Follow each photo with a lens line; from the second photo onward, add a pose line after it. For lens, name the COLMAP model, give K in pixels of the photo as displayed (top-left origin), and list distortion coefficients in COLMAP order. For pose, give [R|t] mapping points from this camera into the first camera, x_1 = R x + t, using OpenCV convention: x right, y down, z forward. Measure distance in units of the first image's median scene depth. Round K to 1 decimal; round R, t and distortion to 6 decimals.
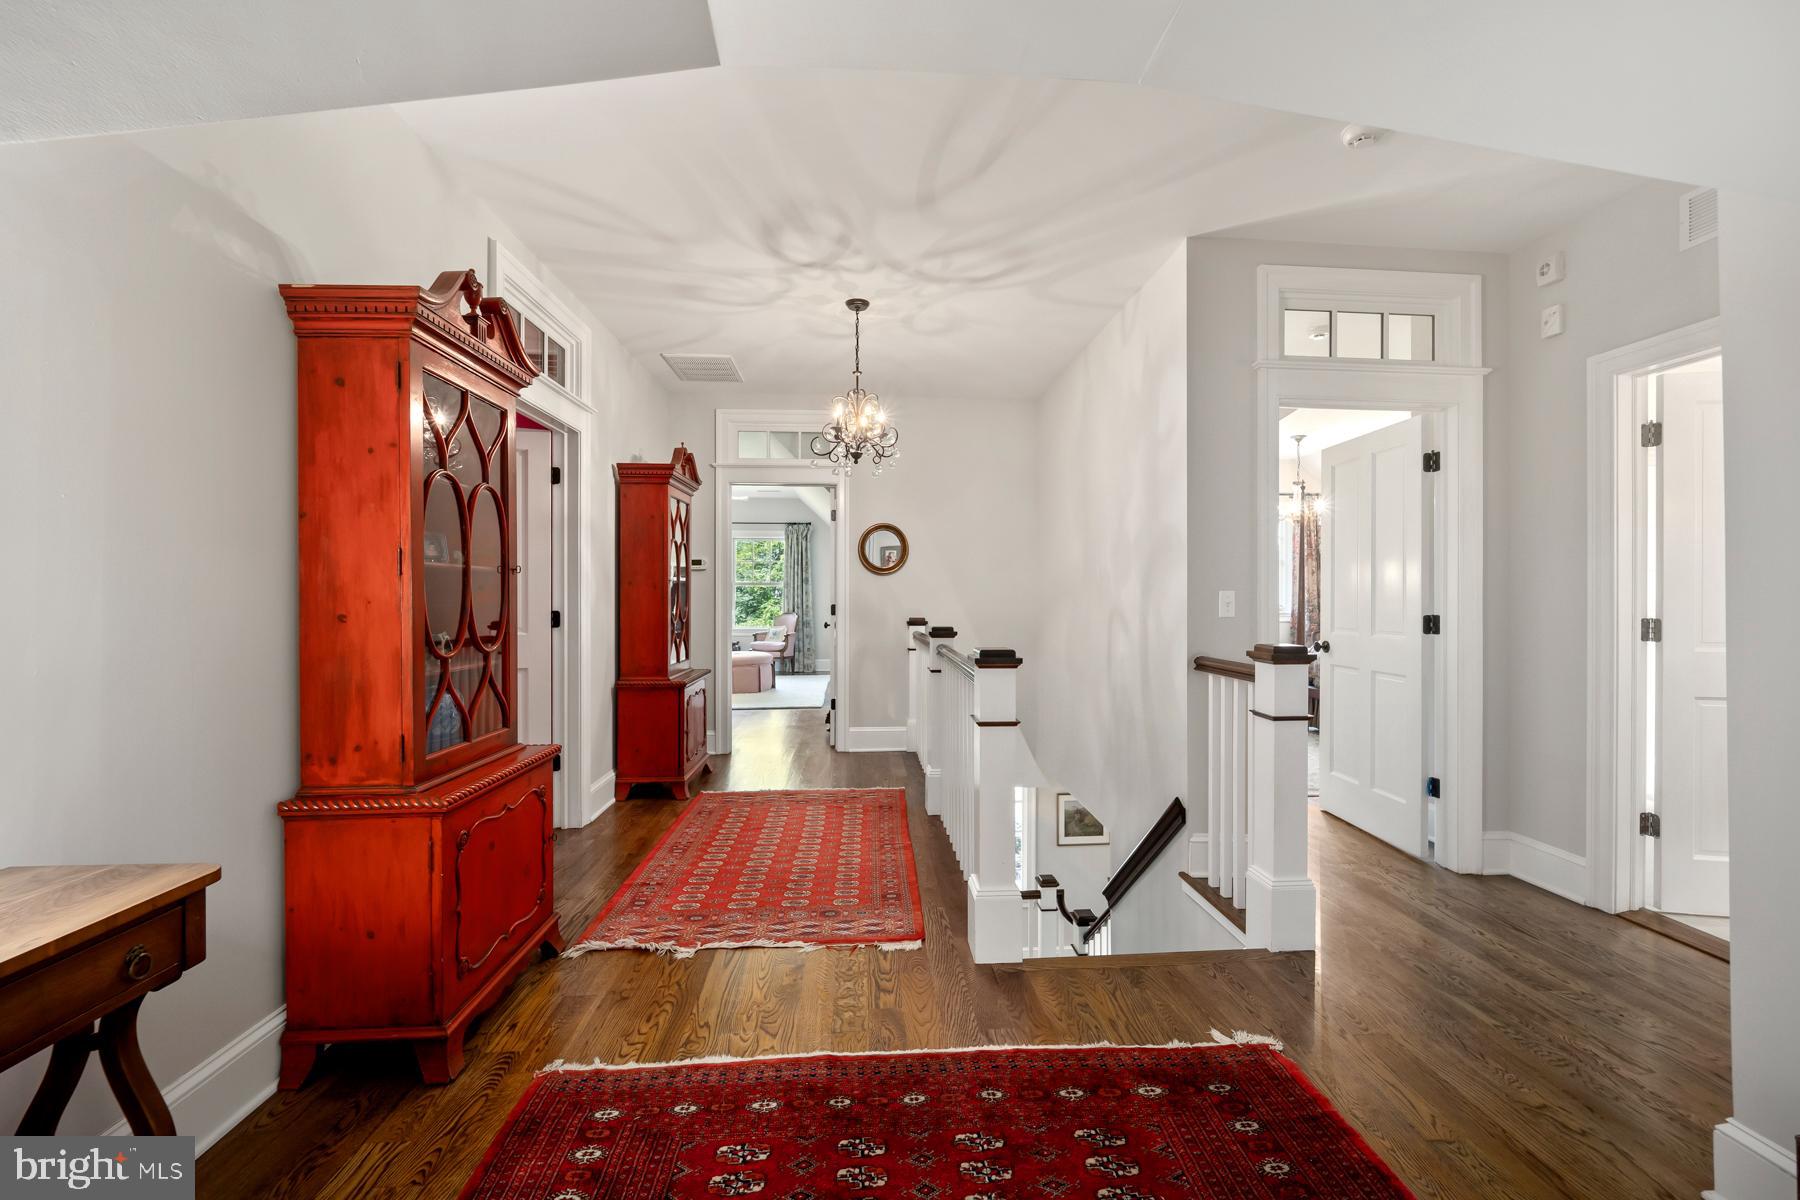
lens RADIAL K [[733.9, 0, 901.4], [0, 733.9, 597.8], [0, 0, 1]] dist [0.001491, 0.000167]
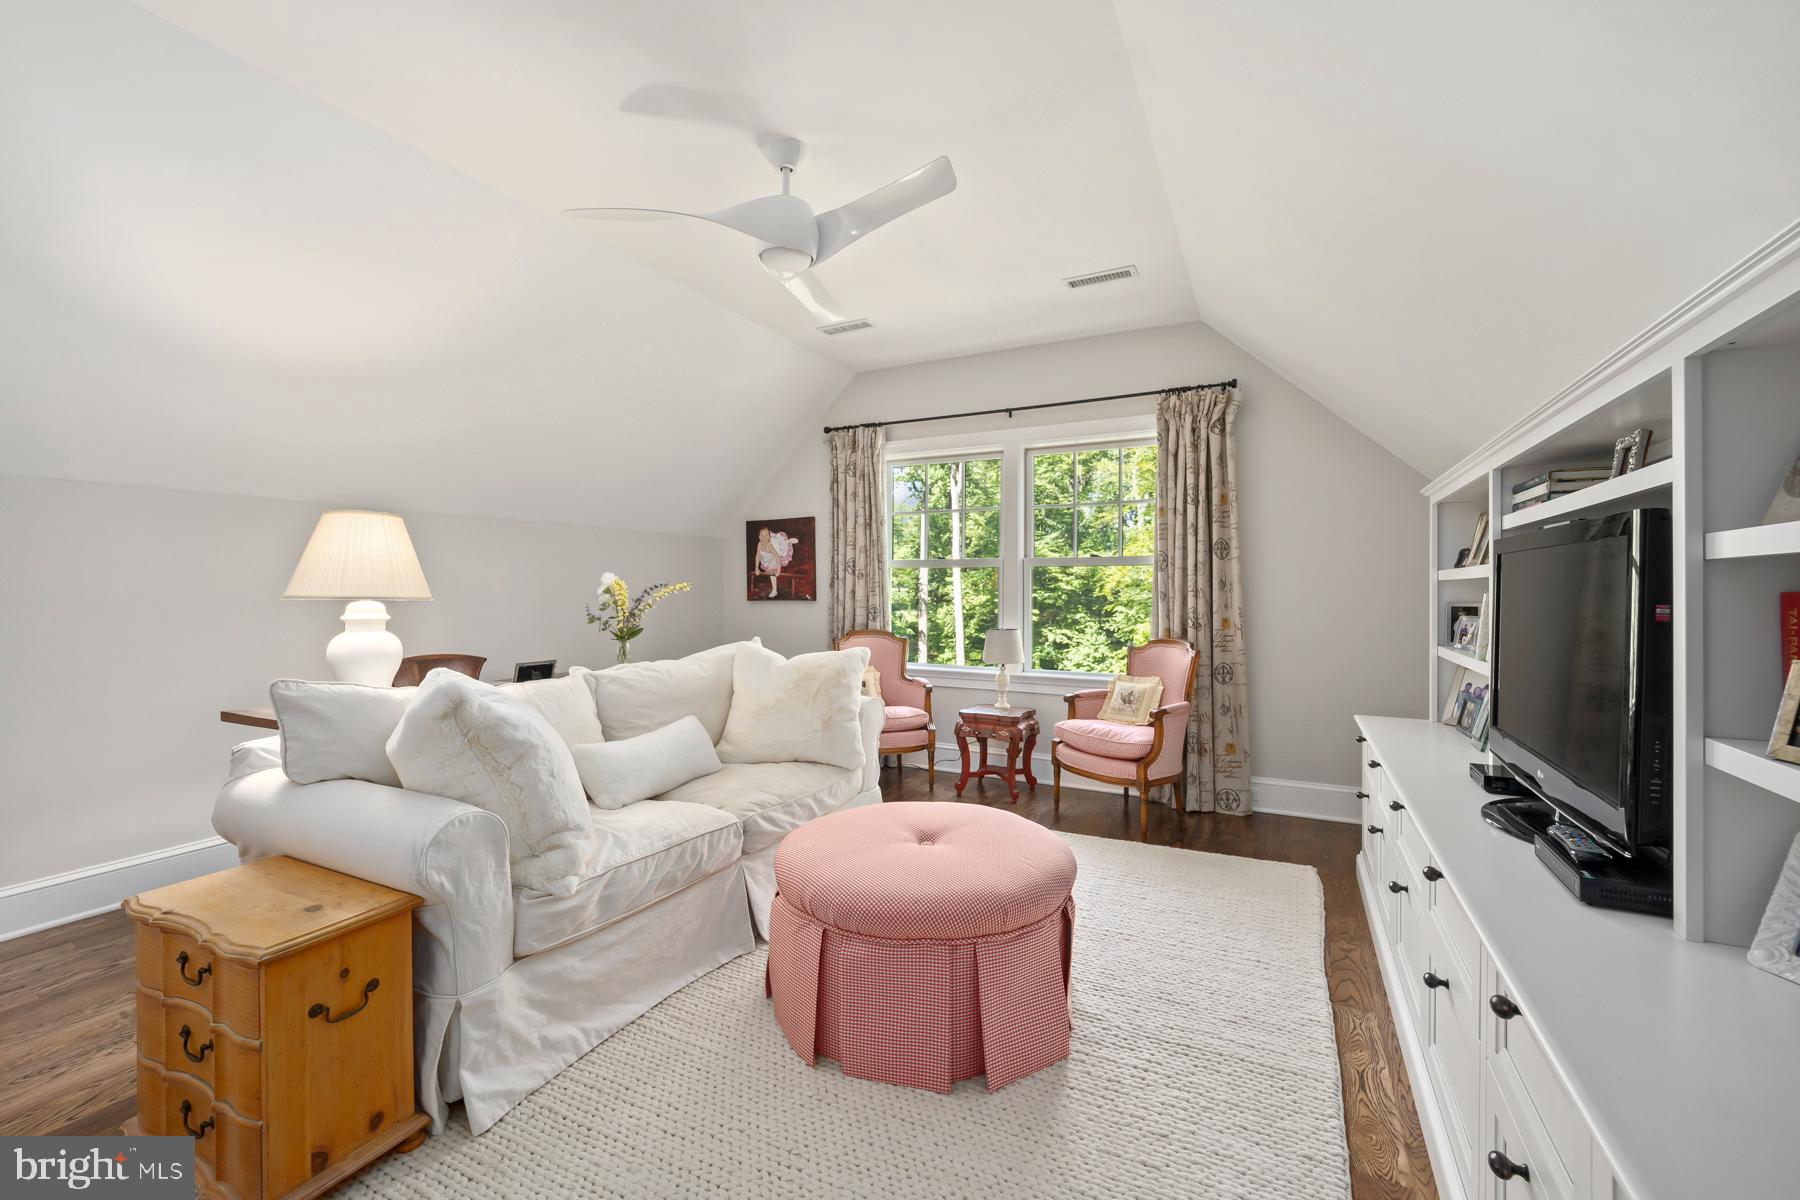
lens RADIAL K [[733.9, 0, 900.7], [0, 733.9, 597.4], [0, 0, 1]] dist [0.001491, 0.000167]
pose [[0.858586, -0.005248, -0.512643, -0.085556], [0.006487, 0.999979, 0.000628, -0.000779], [0.512629, -0.003864, 0.858601, 0.648527]]
